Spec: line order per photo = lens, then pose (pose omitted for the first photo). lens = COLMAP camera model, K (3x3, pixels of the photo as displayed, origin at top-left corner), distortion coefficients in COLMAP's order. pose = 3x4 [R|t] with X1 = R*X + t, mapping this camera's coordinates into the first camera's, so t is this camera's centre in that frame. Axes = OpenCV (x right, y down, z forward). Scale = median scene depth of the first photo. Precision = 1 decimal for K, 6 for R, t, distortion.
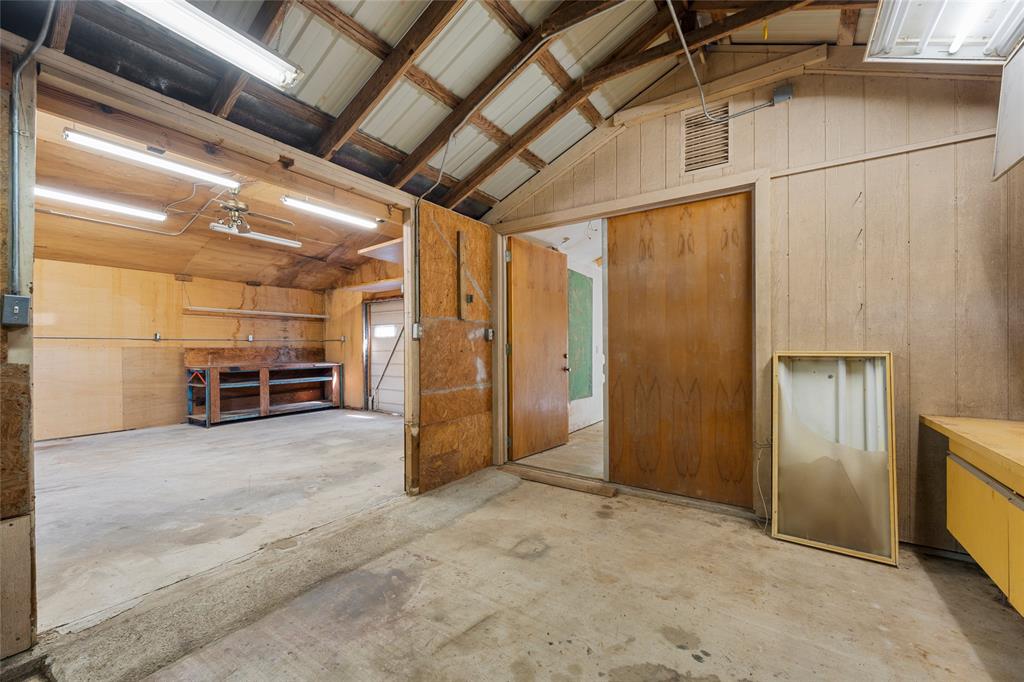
lens RADIAL K [[415.6, 0, 508.9], [0, 415.6, 347.3], [0, 0, 1]] dist [-0.004600, -0.000179]
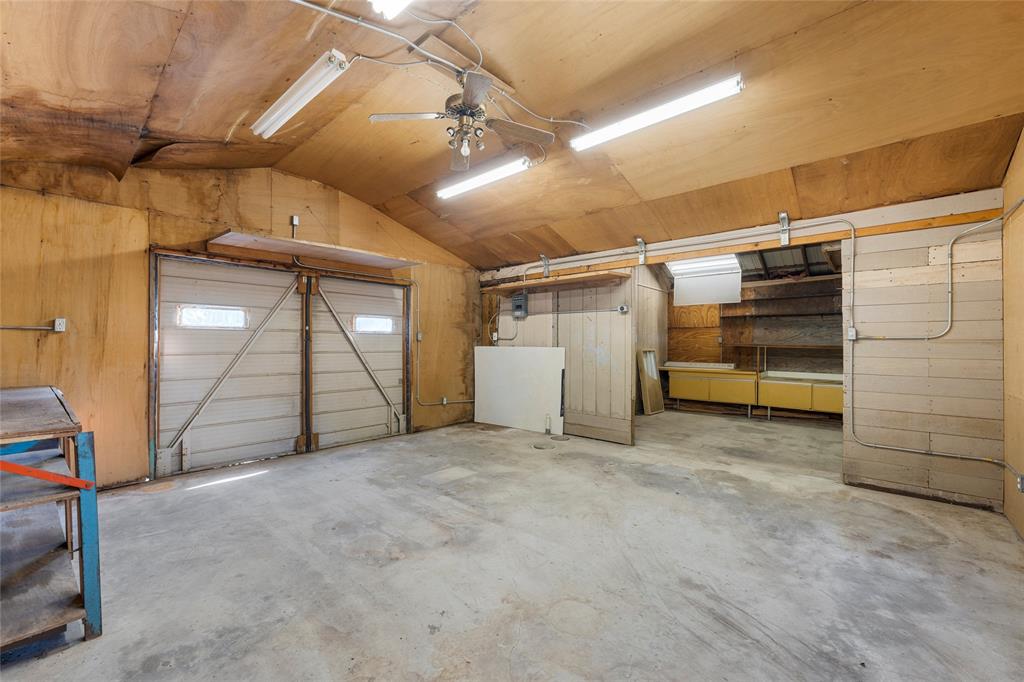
lens RADIAL K [[415.6, 0, 510.8], [0, 415.6, 341.8], [0, 0, 1]] dist [-0.004600, -0.000179]
pose [[0.125843, 0.000323, 0.992050, -1.737897], [-0.005916, 0.999982, 0.000425, -0.019615], [-0.992033, -0.005923, 0.125843, 1.213026]]
